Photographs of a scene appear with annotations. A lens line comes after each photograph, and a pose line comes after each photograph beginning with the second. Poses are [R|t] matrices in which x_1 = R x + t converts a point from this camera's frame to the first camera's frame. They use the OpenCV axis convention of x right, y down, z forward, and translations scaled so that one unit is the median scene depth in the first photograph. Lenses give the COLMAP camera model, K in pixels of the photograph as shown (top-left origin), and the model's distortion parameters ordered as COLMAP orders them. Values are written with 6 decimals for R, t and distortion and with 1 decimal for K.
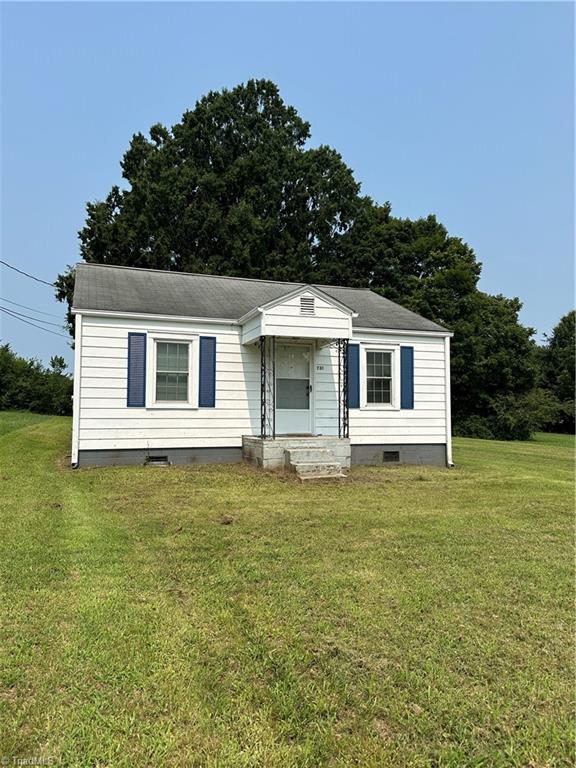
lens RADIAL K [[577.1, 0, 288.2], [0, 577.1, 378.8], [0, 0, 1]] dist [0.030655, -0.003415]
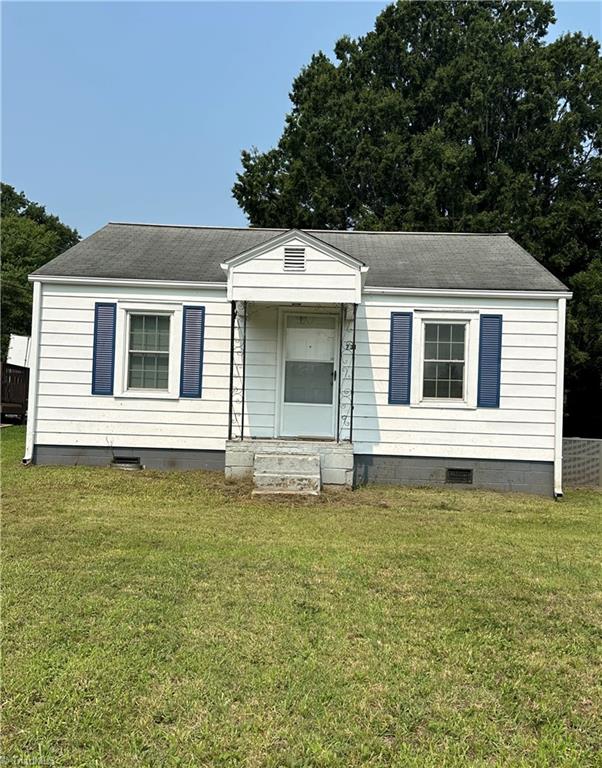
lens RADIAL K [[777.2, 0, 300.8], [0, 777.2, 387.5], [0, 0, 1]] dist [0.005956, 0.000000]
pose [[0.929696, 0.012738, -0.368108, 0.354343], [-0.007702, 0.999856, 0.015146, 0.017841], [0.368247, -0.011246, 0.929660, 0.082762]]
